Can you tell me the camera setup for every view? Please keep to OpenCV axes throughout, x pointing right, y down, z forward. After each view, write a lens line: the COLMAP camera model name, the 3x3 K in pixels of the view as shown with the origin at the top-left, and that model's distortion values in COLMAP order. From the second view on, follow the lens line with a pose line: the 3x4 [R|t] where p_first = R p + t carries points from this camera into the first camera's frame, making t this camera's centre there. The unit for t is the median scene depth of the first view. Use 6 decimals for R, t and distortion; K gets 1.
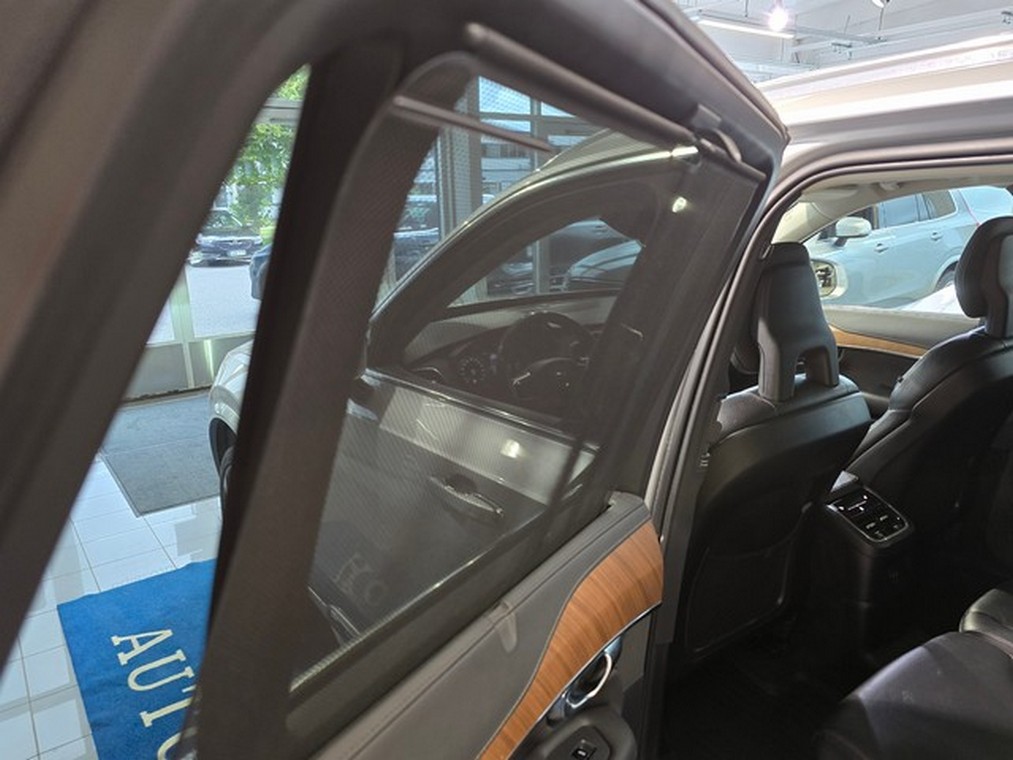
lens RADIAL K [[737.4, 0, 514.4], [0, 737.4, 380.6], [0, 0, 1]] dist [0.052692, -0.057327]
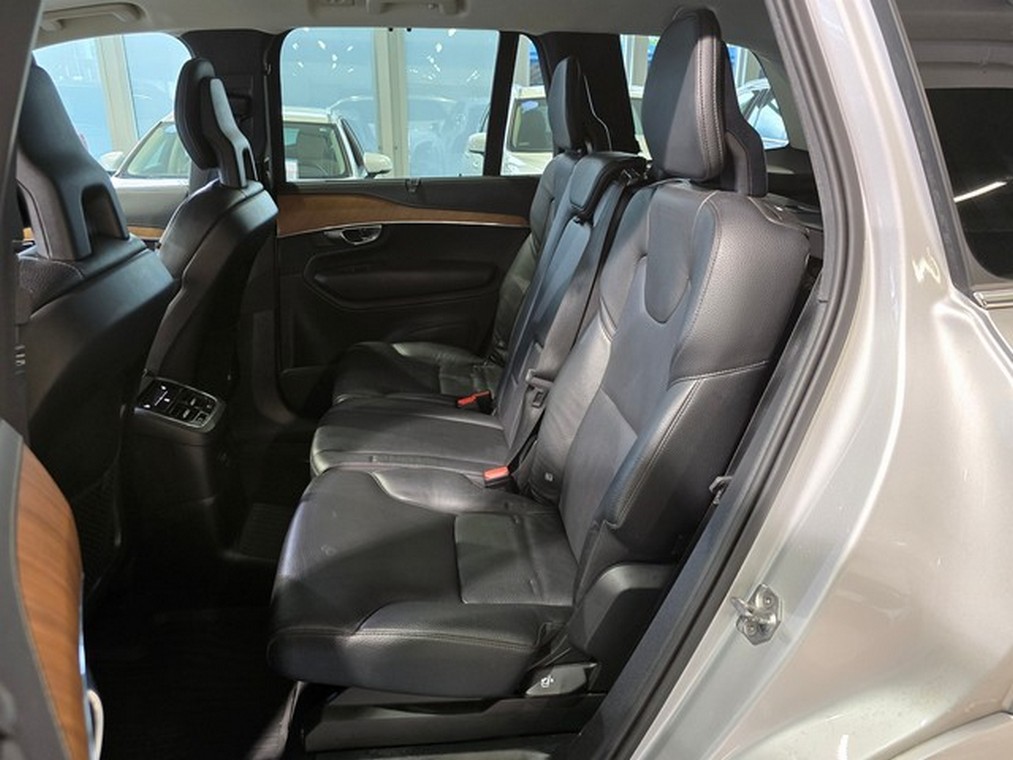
lens RADIAL K [[737.4, 0, 514.4], [0, 737.4, 380.6], [0, 0, 1]] dist [0.052692, -0.057327]
pose [[0.459333, -0.272873, 0.845313, -0.065618], [0.203010, 0.958708, 0.199165, 0.064892], [-0.864754, 0.080124, 0.495762, 0.244884]]
